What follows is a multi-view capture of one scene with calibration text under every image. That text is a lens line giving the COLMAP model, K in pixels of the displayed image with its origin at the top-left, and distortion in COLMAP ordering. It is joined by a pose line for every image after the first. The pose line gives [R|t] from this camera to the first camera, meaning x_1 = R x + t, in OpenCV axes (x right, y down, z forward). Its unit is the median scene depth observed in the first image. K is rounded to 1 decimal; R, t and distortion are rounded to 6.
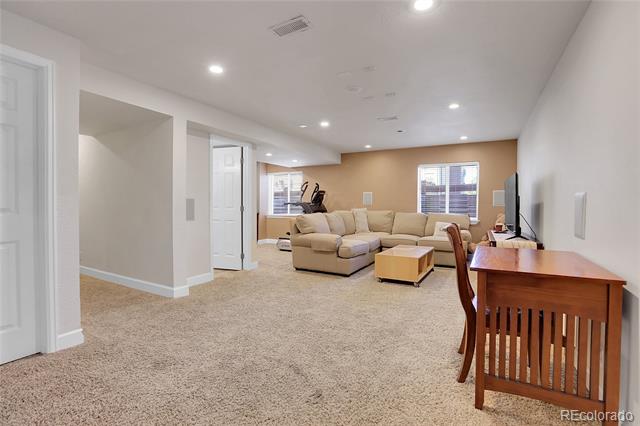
lens RADIAL K [[291.5, 0, 320.0], [0, 291.5, 213.0], [0, 0, 1]] dist [-0.059093, 0.021647]
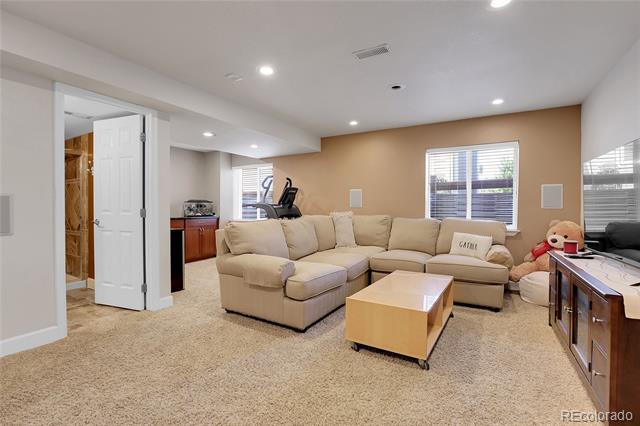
lens RADIAL K [[291.5, 0, 320.0], [0, 291.5, 213.0], [0, 0, 1]] dist [-0.059093, 0.021647]
pose [[0.999719, -0.000886, -0.023676, 0.102873], [0.000664, 0.999956, -0.009383, -0.007031], [0.023683, 0.009365, 0.999676, 0.308252]]
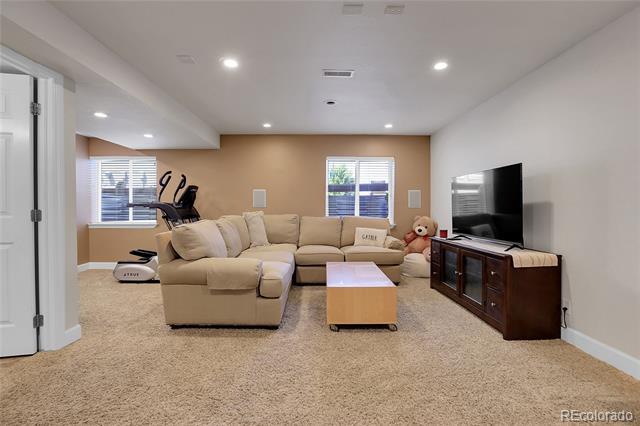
lens RADIAL K [[291.5, 0, 320.0], [0, 291.5, 213.0], [0, 0, 1]] dist [-0.059093, 0.021647]
pose [[0.863783, -0.012724, 0.503704, -0.085730], [0.017273, 0.999841, -0.004364, -0.007234], [-0.503568, 0.012470, 0.863866, 0.321276]]
